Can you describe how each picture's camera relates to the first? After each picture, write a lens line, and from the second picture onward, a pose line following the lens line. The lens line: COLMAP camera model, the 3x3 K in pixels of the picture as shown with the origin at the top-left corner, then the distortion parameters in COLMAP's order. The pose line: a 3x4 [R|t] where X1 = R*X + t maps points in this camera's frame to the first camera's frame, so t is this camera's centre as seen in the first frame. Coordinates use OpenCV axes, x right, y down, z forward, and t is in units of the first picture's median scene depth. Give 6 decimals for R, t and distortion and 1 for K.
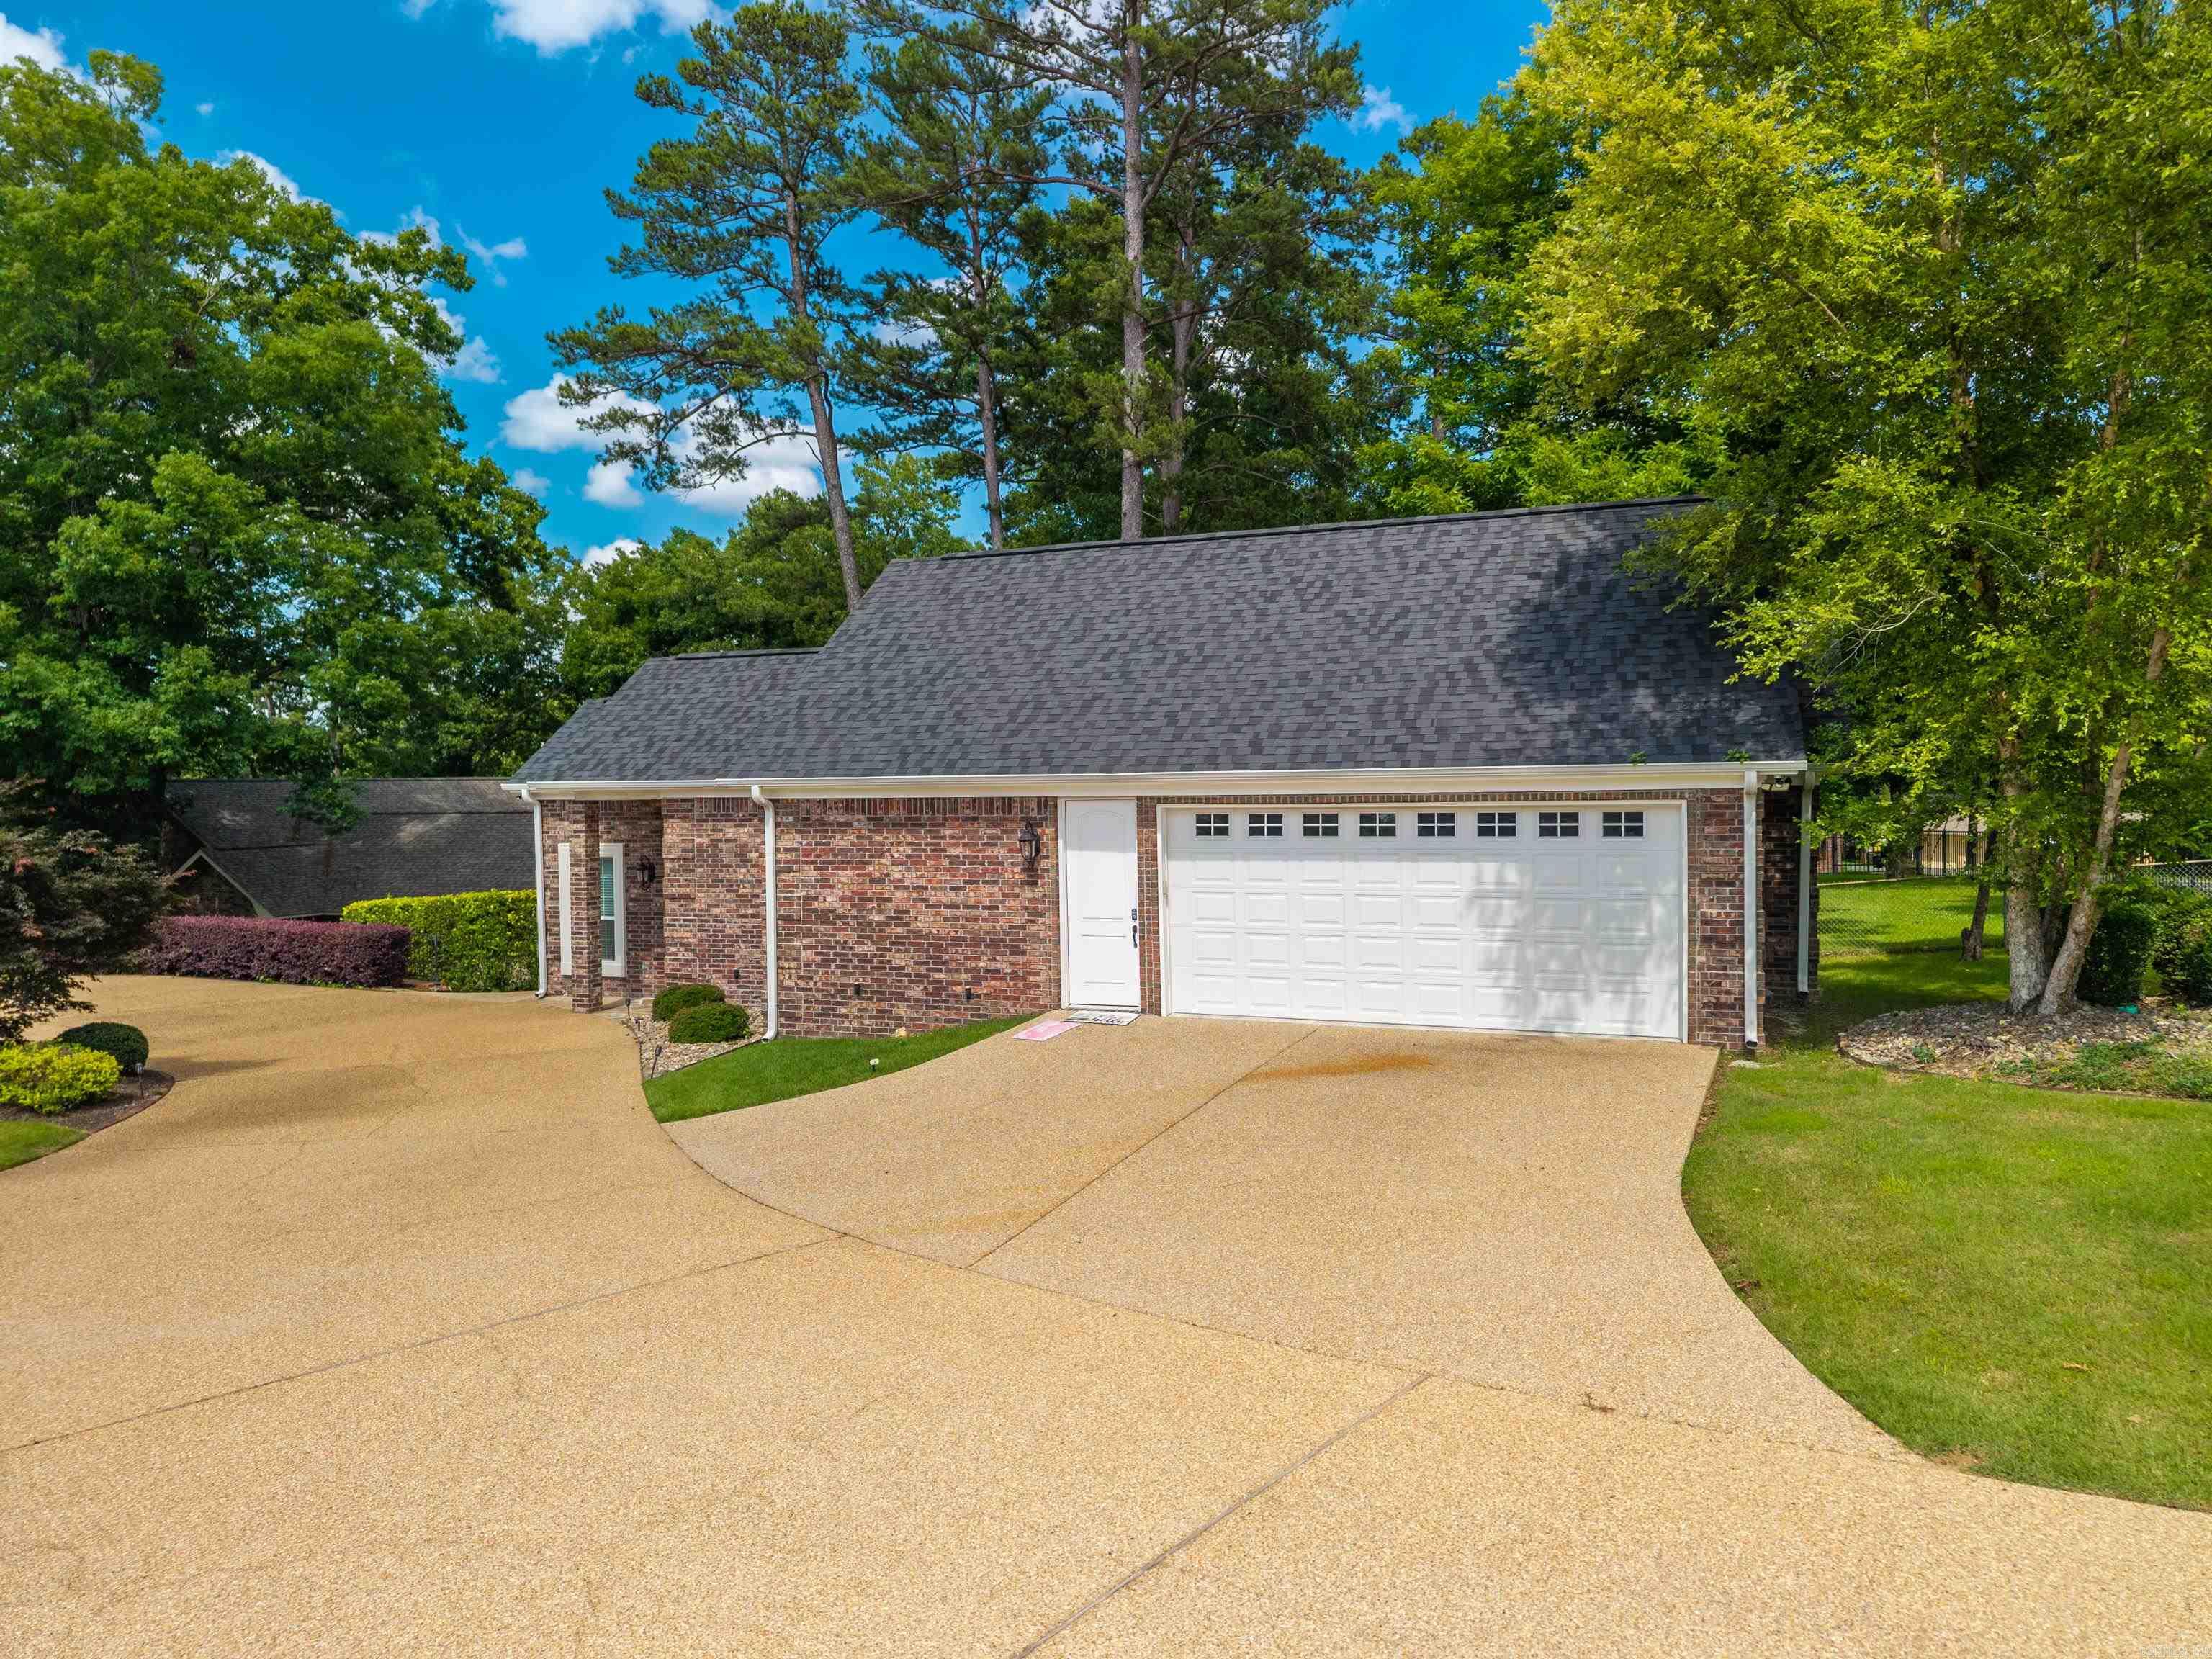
lens RADIAL K [[1498.6, 0, 1100.2], [0, 1498.6, 829.8], [0, 0, 1]] dist [0.017981, -0.018972]
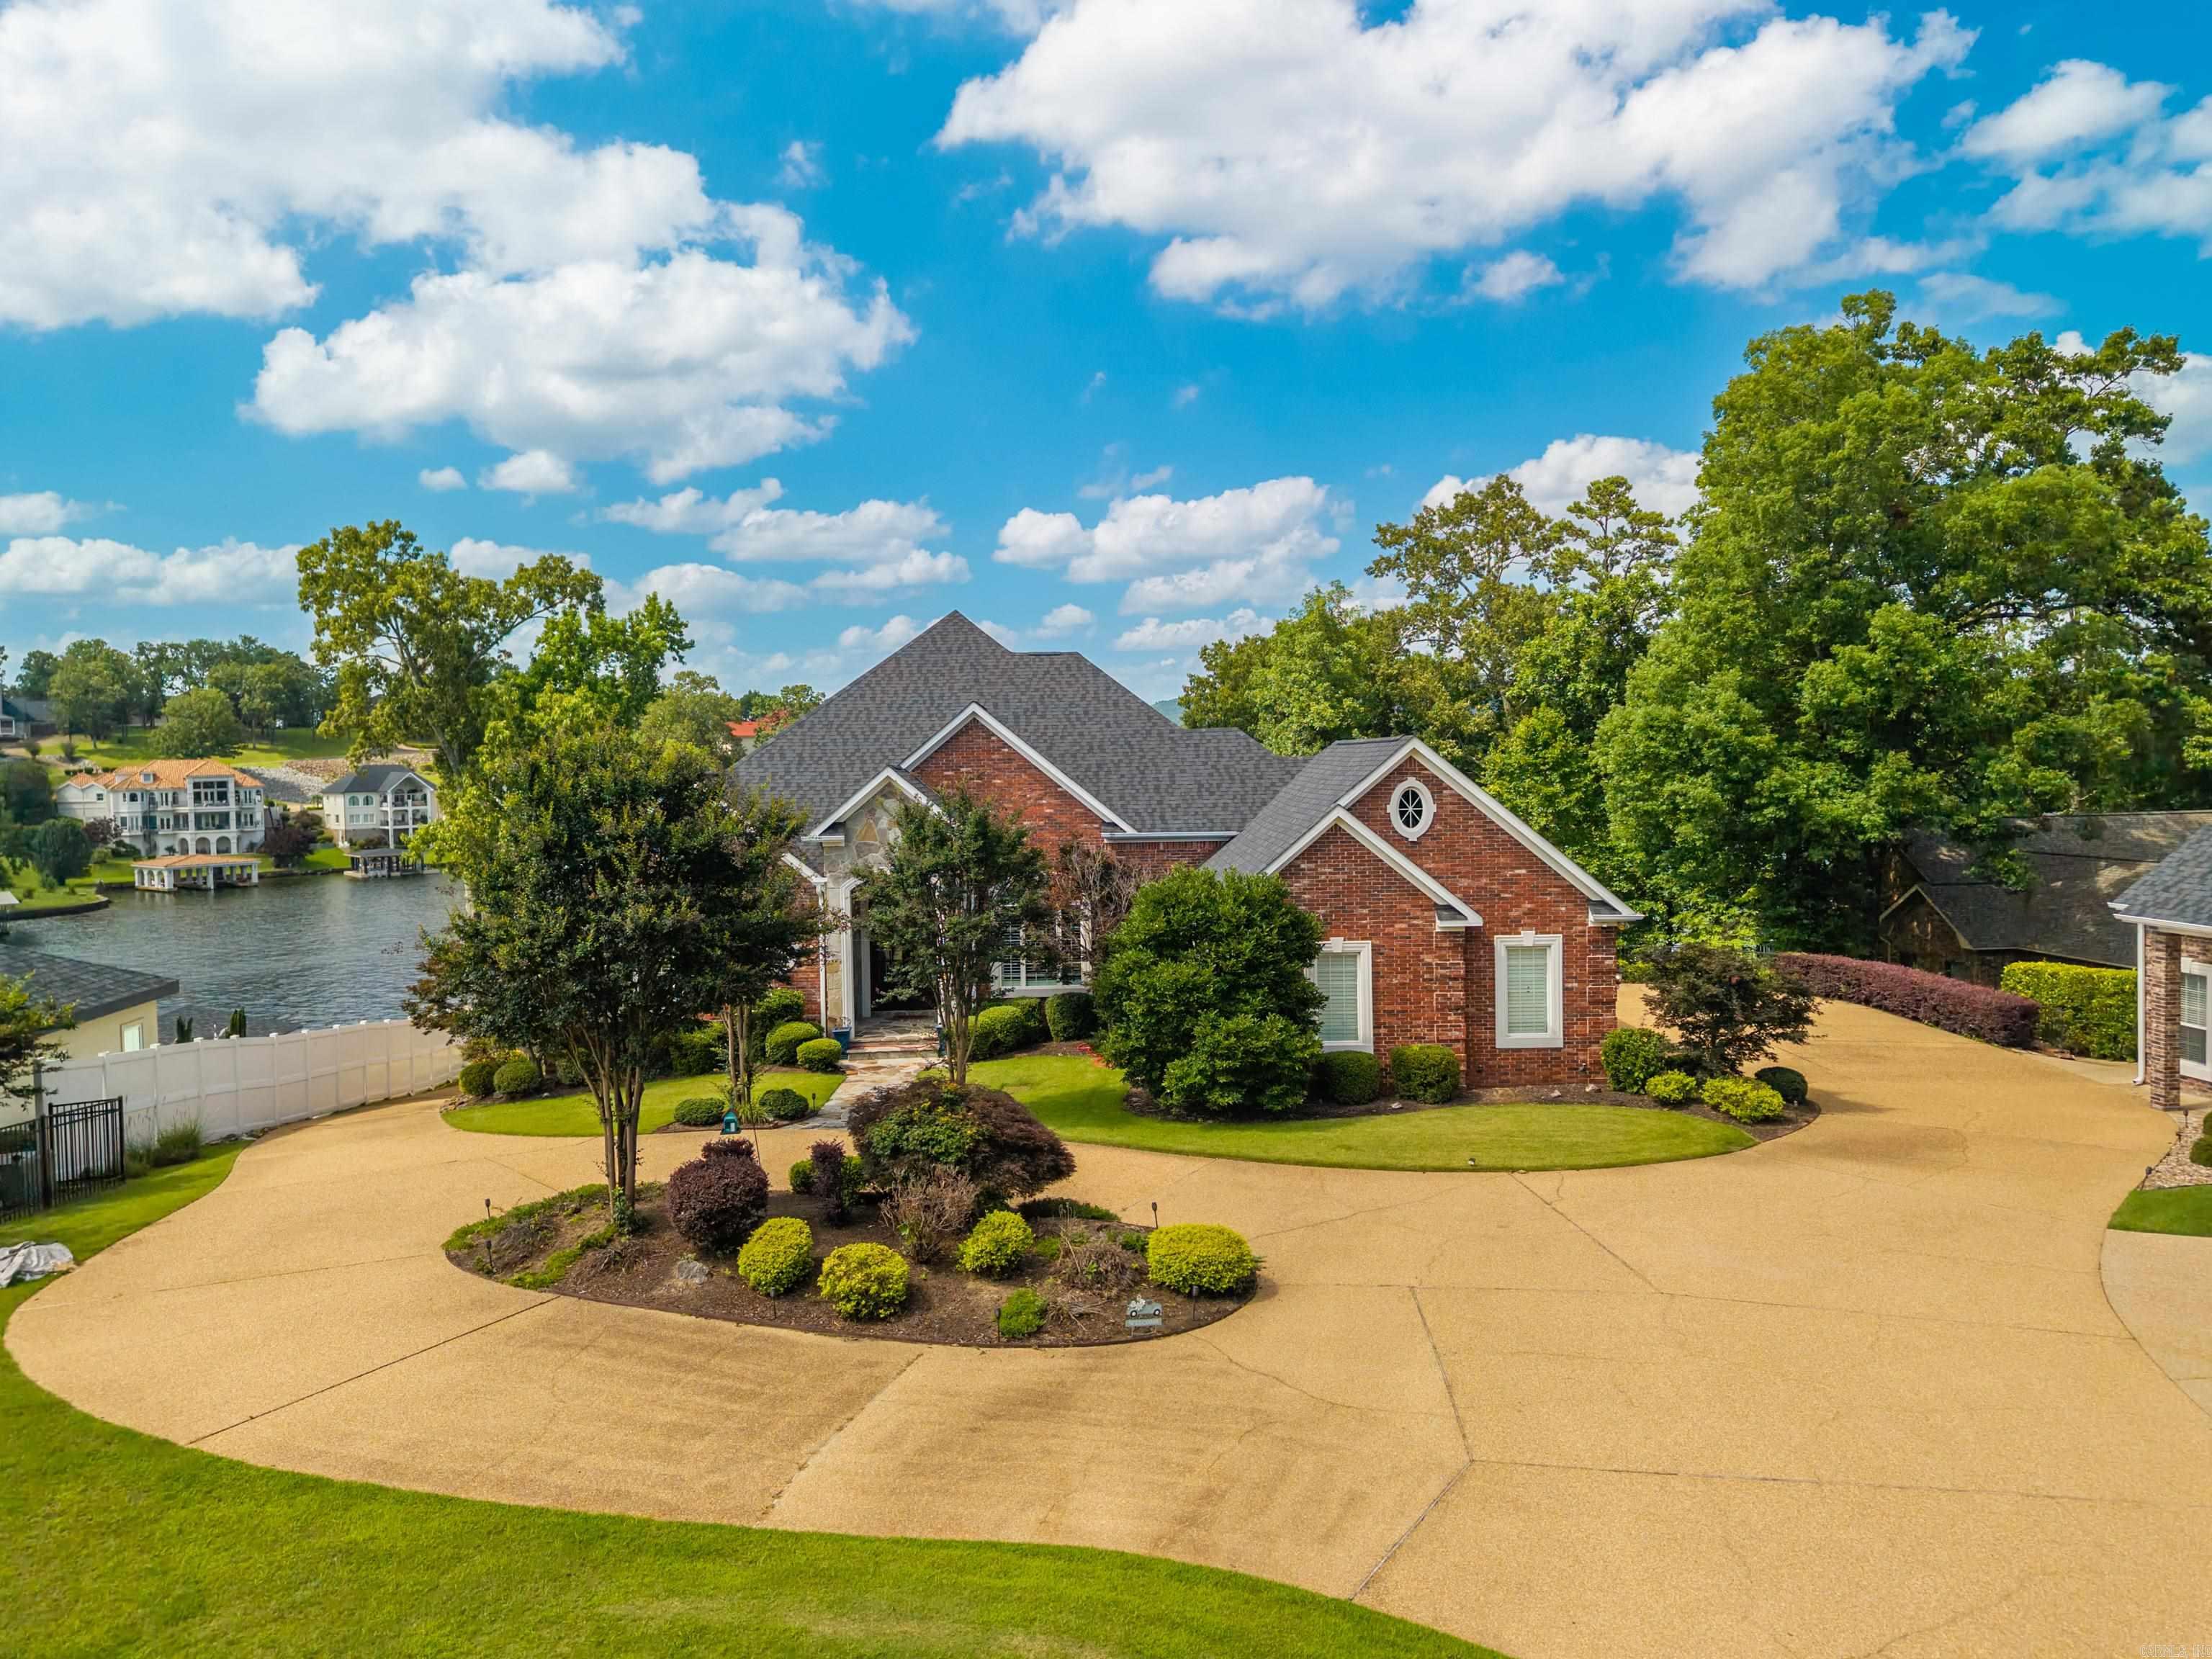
lens RADIAL K [[1498.6, 0, 1086.2], [0, 1498.6, 794.1], [0, 0, 1]] dist [0.017981, -0.018972]
pose [[0.466620, 0.028576, -0.883996, 0.297420], [-0.015518, 0.999589, 0.024121, -0.138731], [0.884322, 0.002463, 0.466872, -0.307424]]
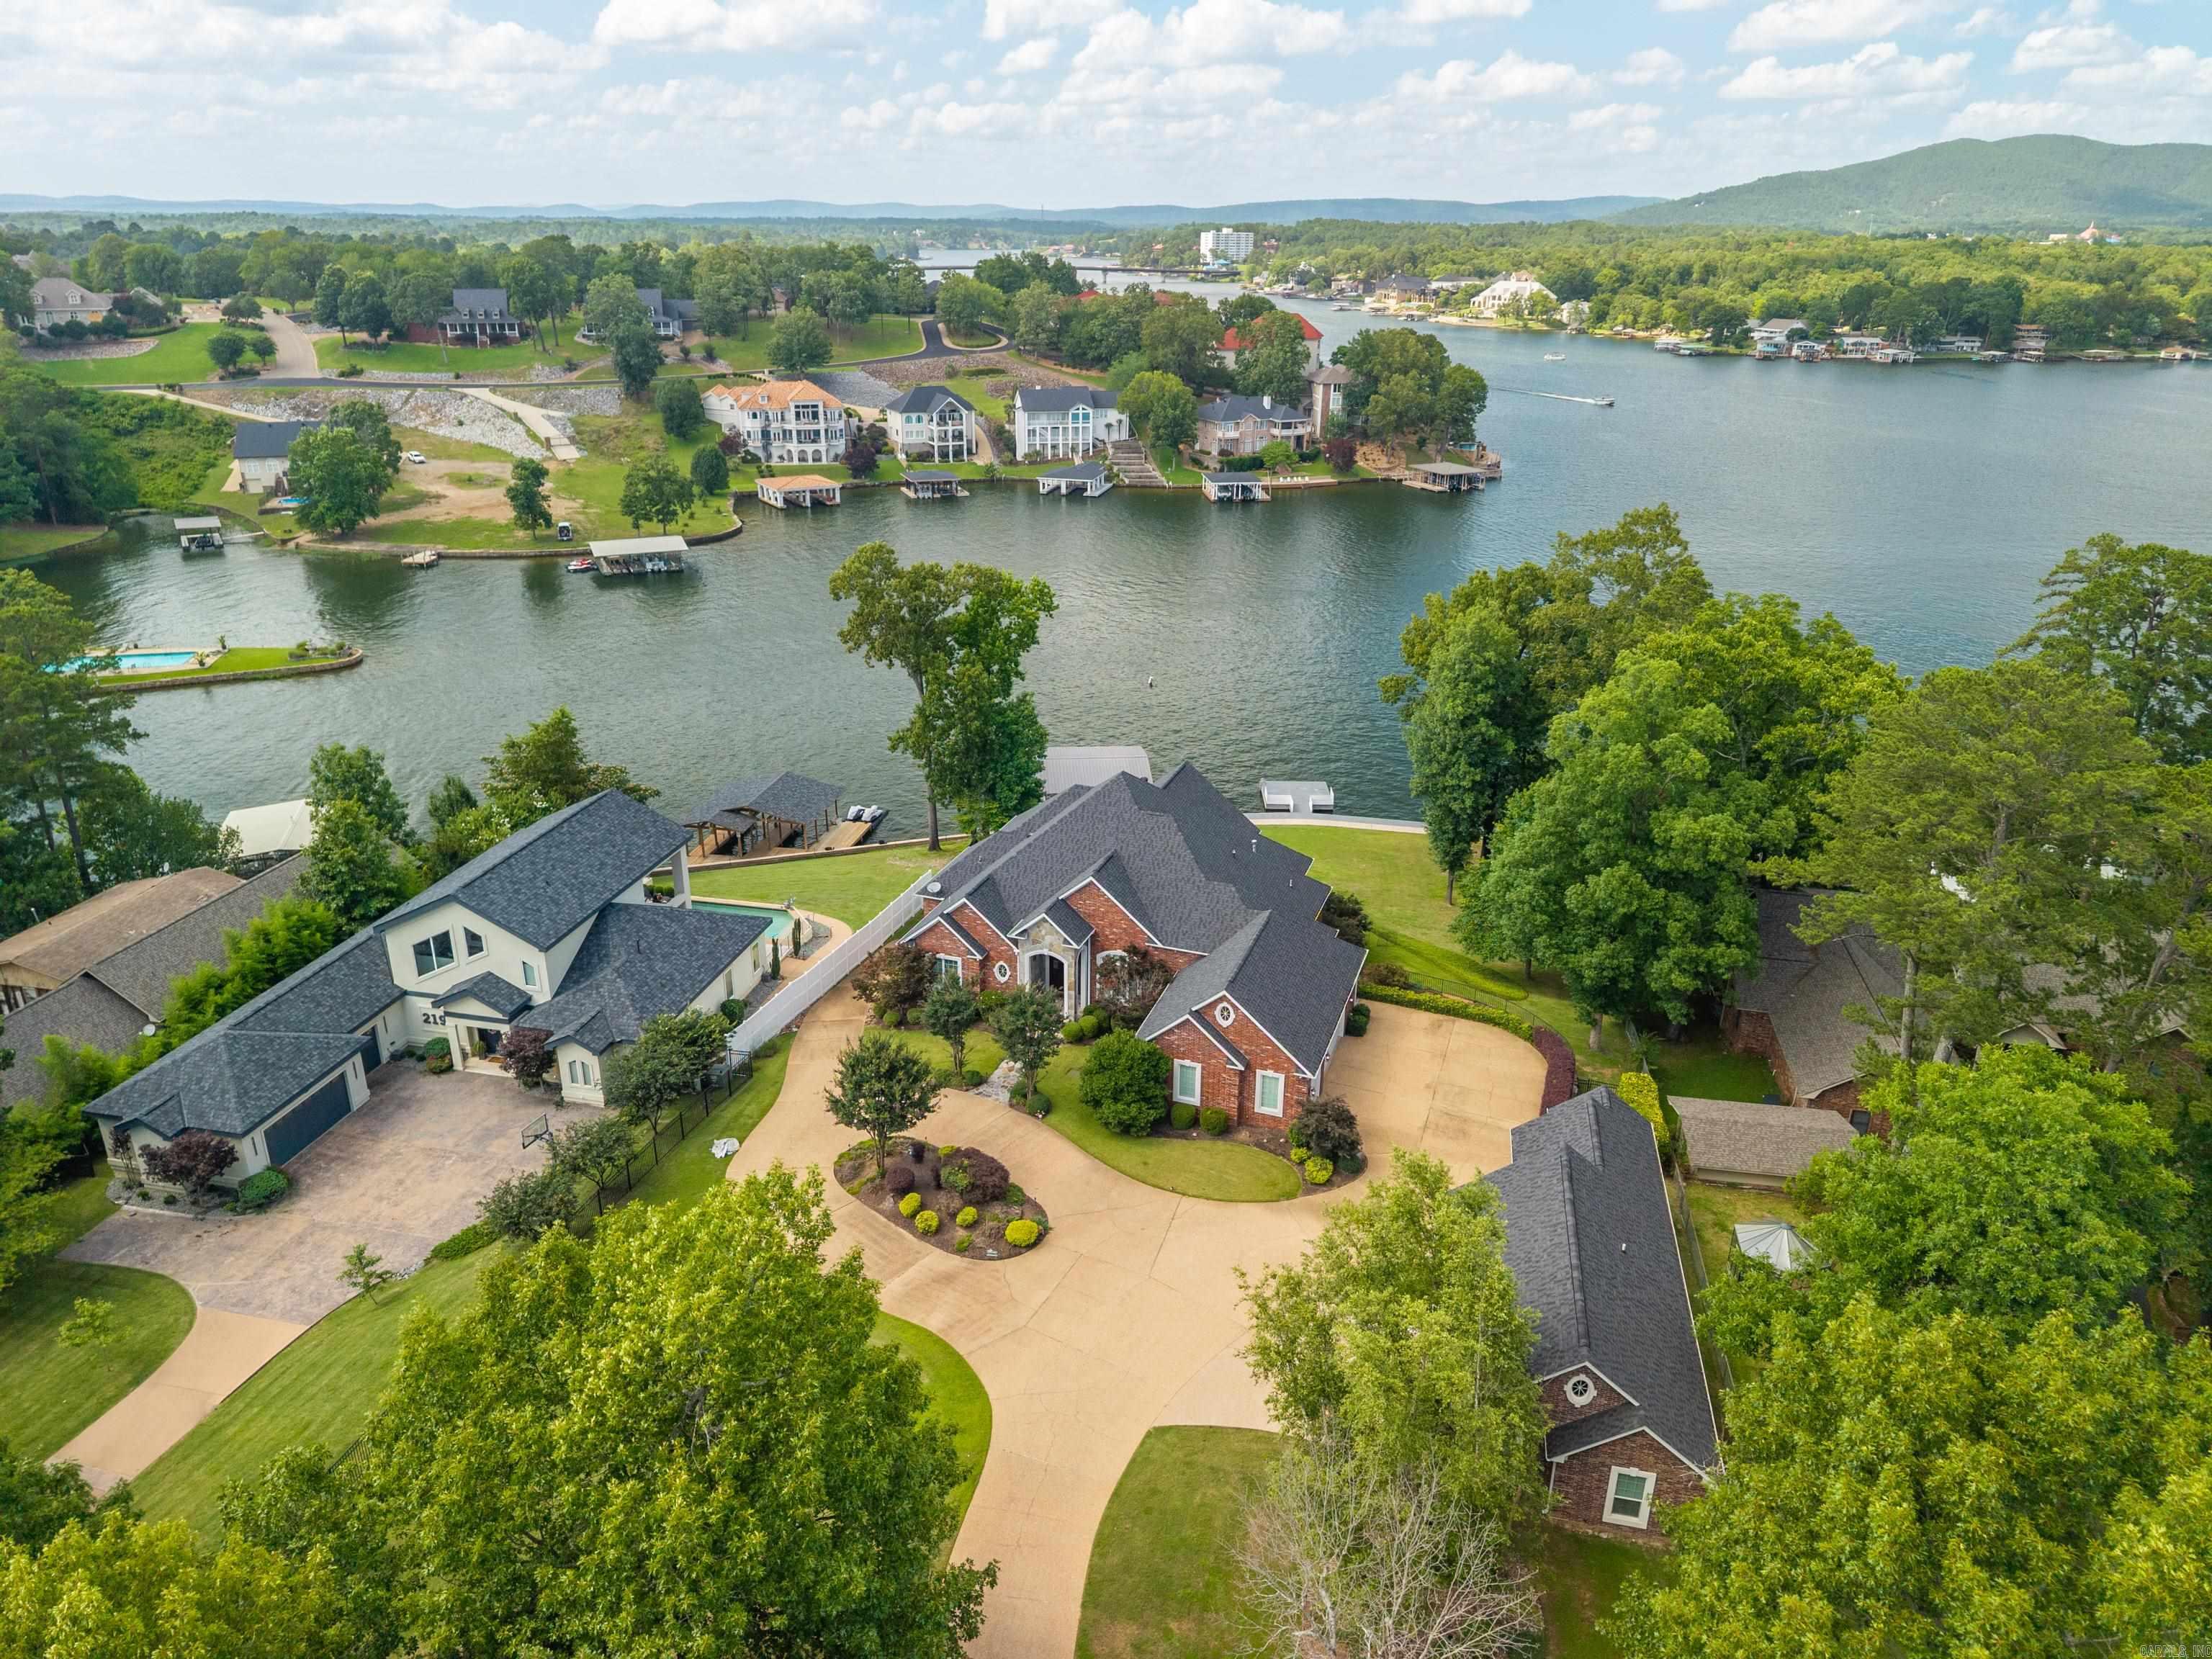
lens RADIAL K [[1498.6, 0, 1096.8], [0, 1498.6, 744.2], [0, 0, 1]] dist [0.017981, -0.018972]
pose [[0.132102, 0.340411, -0.930951, 1.779841], [-0.031308, 0.940146, 0.339330, -1.542500], [0.990742, -0.015680, 0.134853, -0.114364]]
